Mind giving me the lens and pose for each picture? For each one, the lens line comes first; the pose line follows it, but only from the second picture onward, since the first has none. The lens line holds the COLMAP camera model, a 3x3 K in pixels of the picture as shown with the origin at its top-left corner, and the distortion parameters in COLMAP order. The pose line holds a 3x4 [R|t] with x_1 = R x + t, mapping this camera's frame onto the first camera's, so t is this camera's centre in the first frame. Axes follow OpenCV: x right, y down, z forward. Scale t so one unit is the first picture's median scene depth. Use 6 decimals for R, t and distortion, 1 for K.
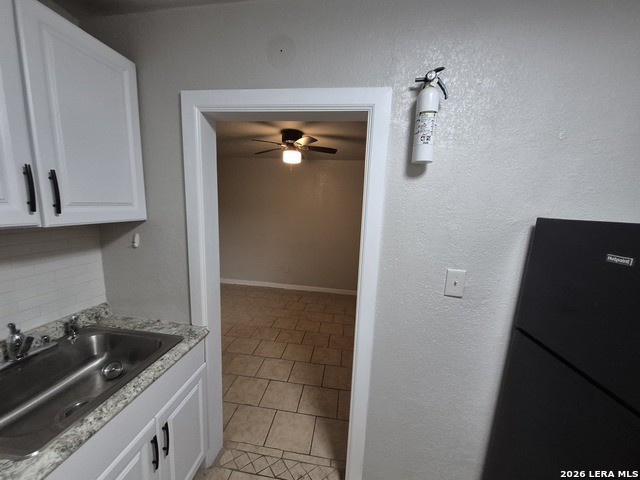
lens RADIAL K [[251.4, 0, 316.5], [0, 251.4, 242.6], [0, 0, 1]] dist [-0.001067, 0.000191]
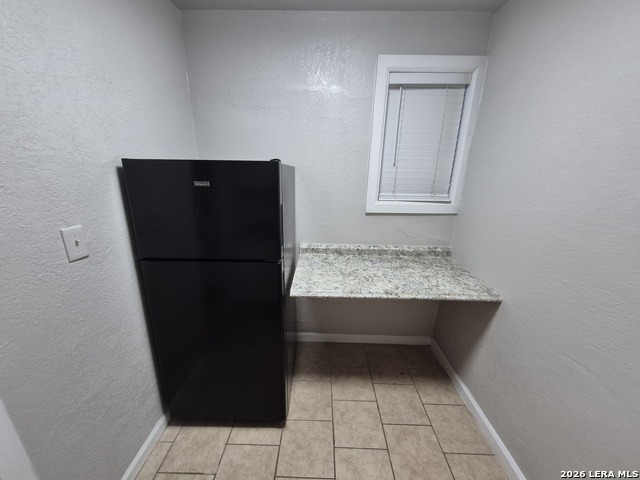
lens RADIAL K [[251.4, 0, 317.1], [0, 251.4, 242.2], [0, 0, 1]] dist [-0.001067, 0.000191]
pose [[-0.116901, -0.335777, 0.934659, -0.325186], [0.124014, 0.928810, 0.349187, -0.034431], [-0.985370, 0.156732, -0.066938, 0.264703]]
